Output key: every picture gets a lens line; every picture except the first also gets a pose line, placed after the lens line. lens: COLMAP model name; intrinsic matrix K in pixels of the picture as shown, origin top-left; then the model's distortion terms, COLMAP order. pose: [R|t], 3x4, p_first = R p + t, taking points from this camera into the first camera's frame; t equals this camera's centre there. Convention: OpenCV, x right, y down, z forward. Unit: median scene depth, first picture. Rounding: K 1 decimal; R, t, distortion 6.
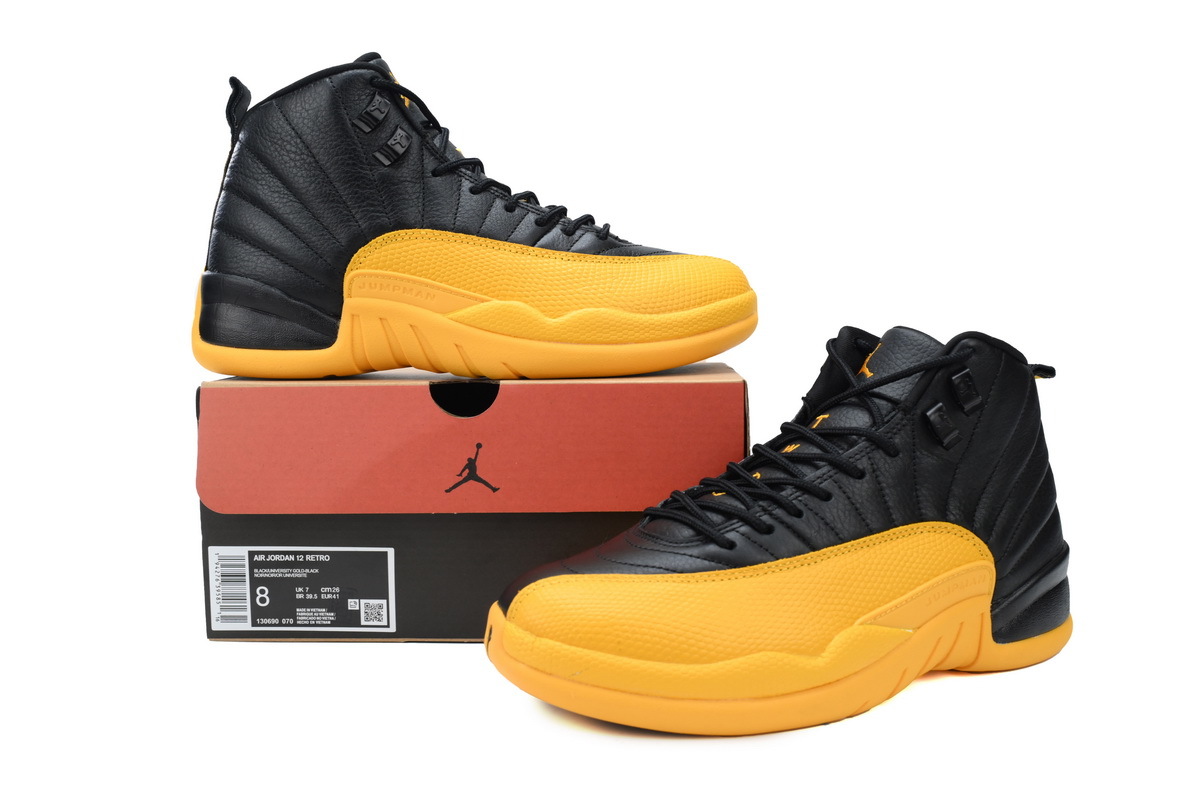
lens RADIAL K [[1152.7, 0, 600.0], [0, 1152.7, 400.0], [0, 0, 1]] dist [-0.003955, 0.002048]
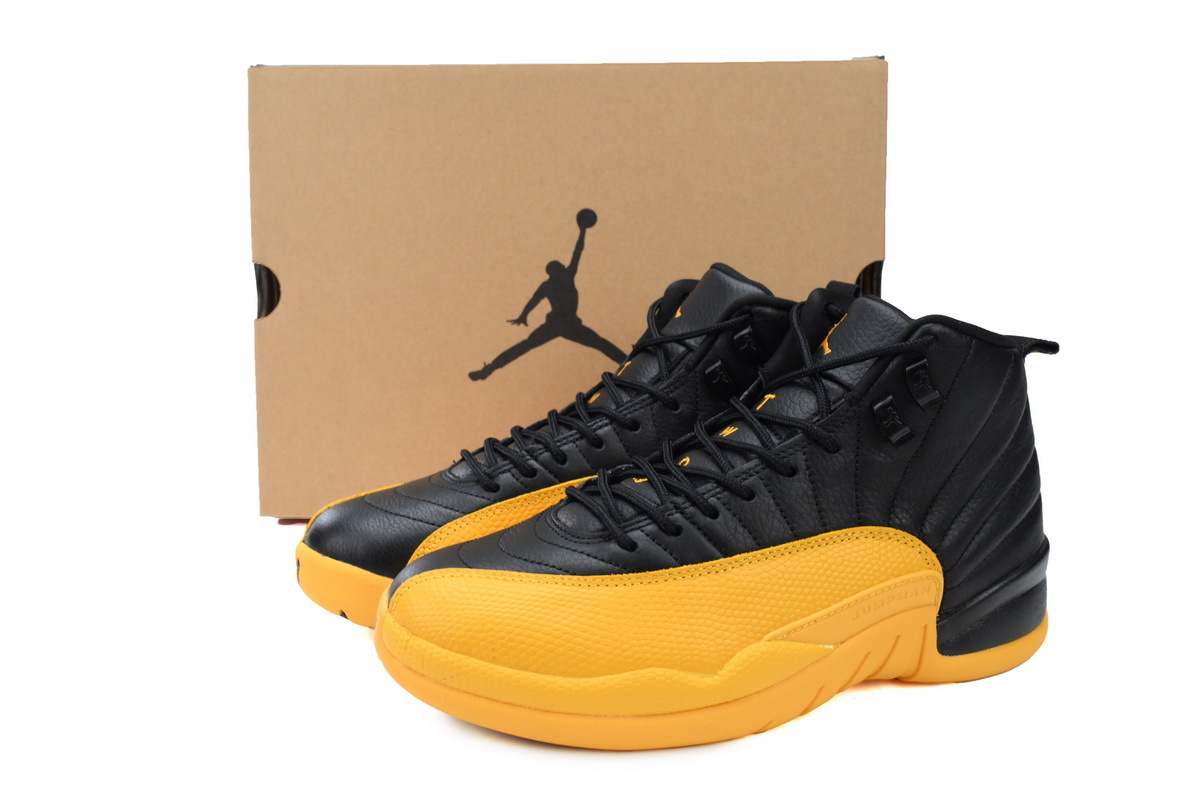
lens RADIAL K [[1152.7, 0, 600.0], [0, 1152.7, 400.0], [0, 0, 1]] dist [-0.003955, 0.002048]
pose [[0.991861, 0.052346, -0.116064, 0.180602], [-0.036391, 0.990101, 0.135555, -0.109099], [0.122011, -0.130228, 0.983948, 0.100879]]
